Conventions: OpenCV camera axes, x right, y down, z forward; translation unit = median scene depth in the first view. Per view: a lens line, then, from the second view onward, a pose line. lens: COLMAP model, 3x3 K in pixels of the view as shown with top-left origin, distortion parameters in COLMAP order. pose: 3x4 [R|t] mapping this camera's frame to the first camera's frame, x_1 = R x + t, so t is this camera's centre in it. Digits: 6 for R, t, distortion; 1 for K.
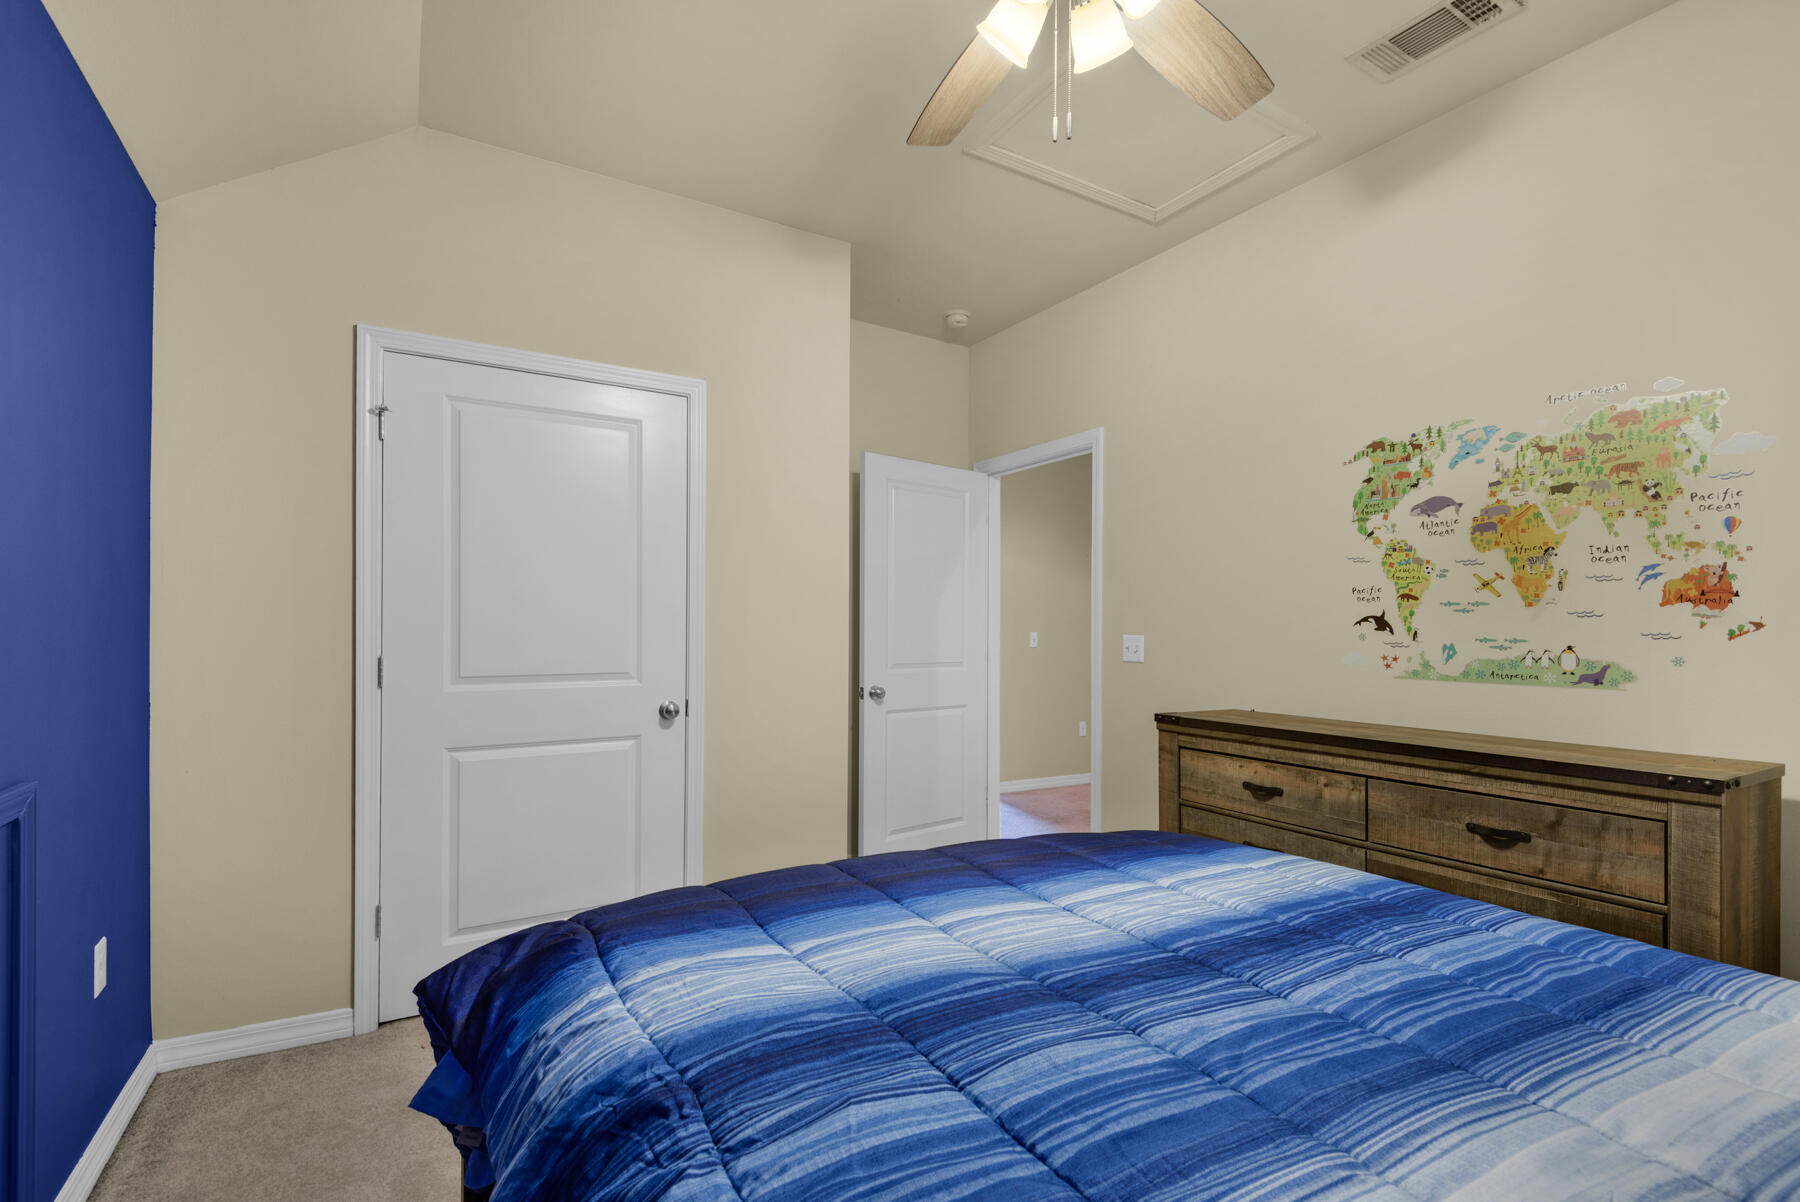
lens RADIAL K [[830.3, 0, 859.8], [0, 830.3, 626.9], [0, 0, 1]] dist [0.005640, -0.003363]
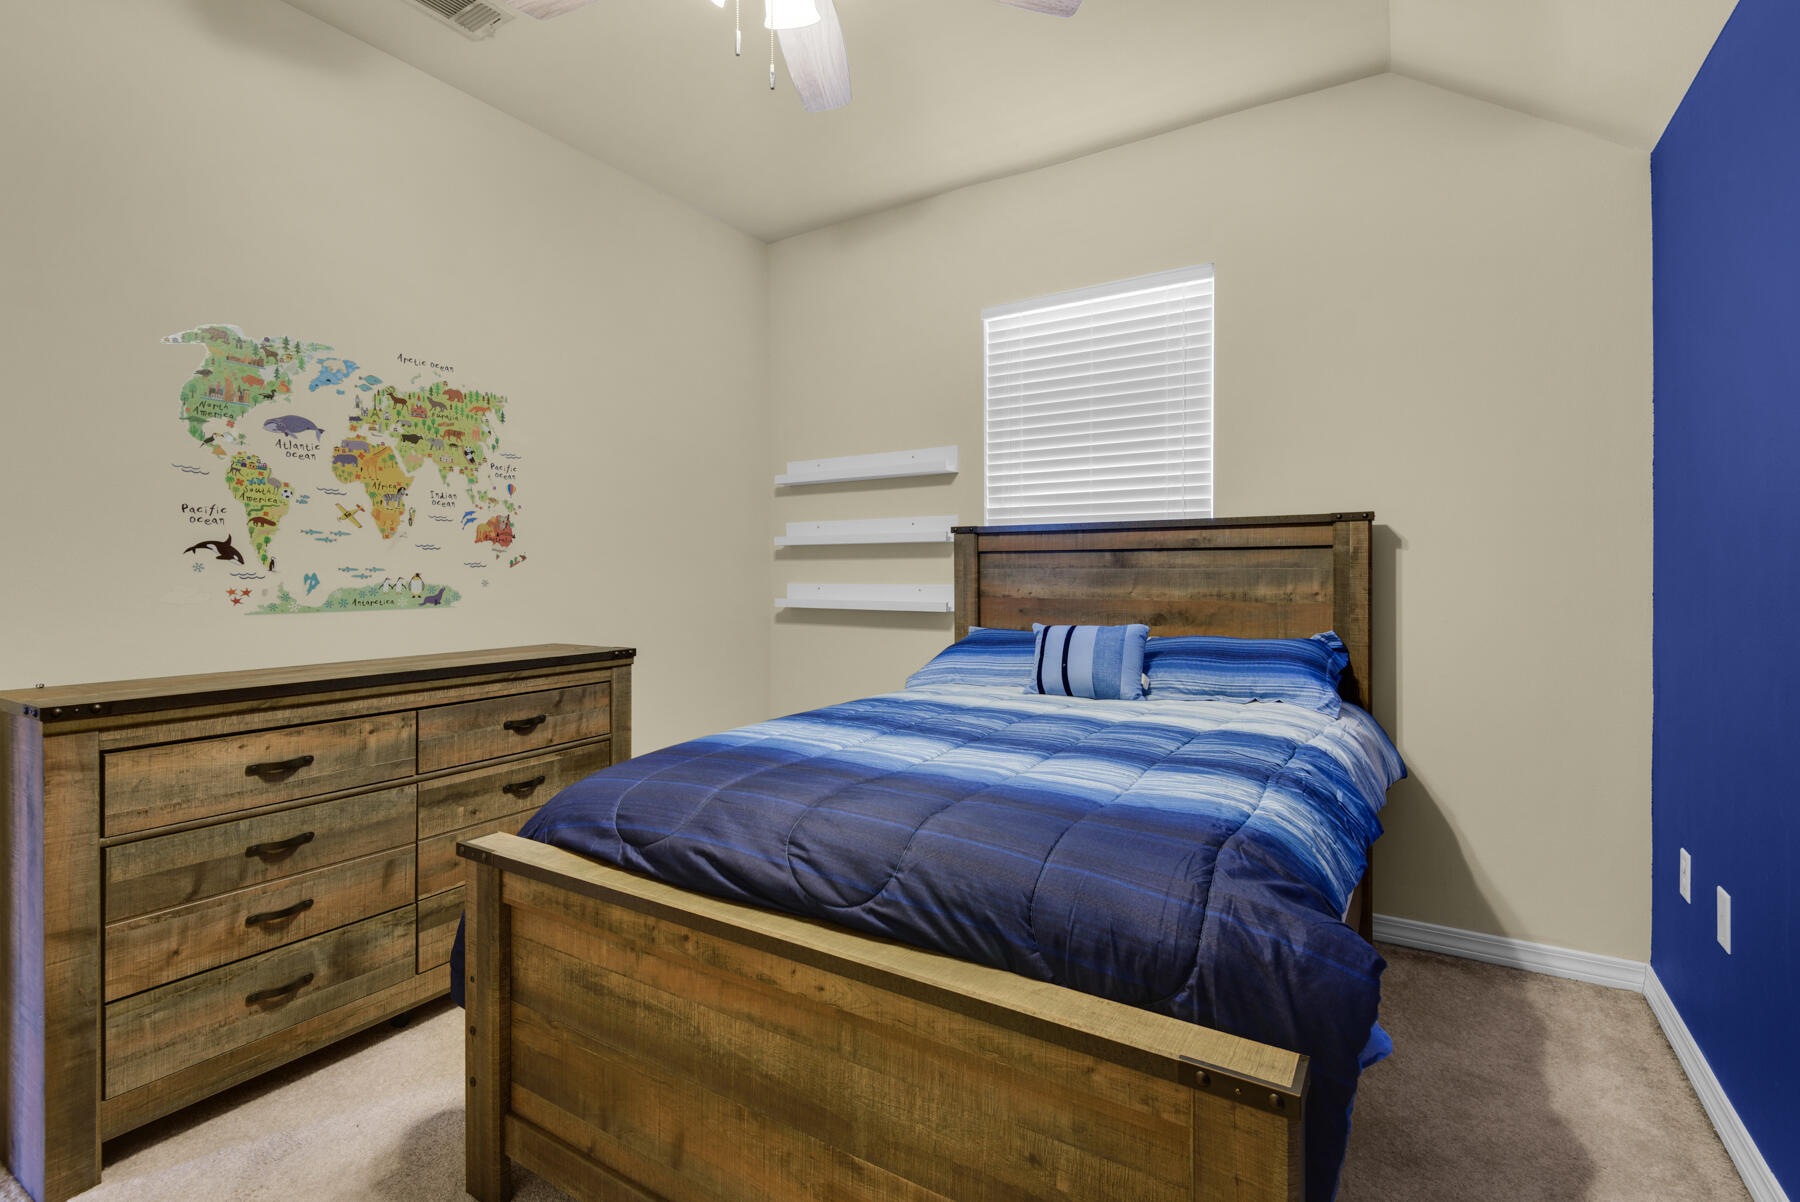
lens RADIAL K [[830.3, 0, 901.1], [0, 830.3, 587.2], [0, 0, 1]] dist [0.005640, -0.003363]
pose [[-0.493317, -0.022541, 0.869558, -0.491494], [-0.003831, 0.999711, 0.023742, 0.011168], [-0.869841, 0.008381, -0.493260, 0.939139]]
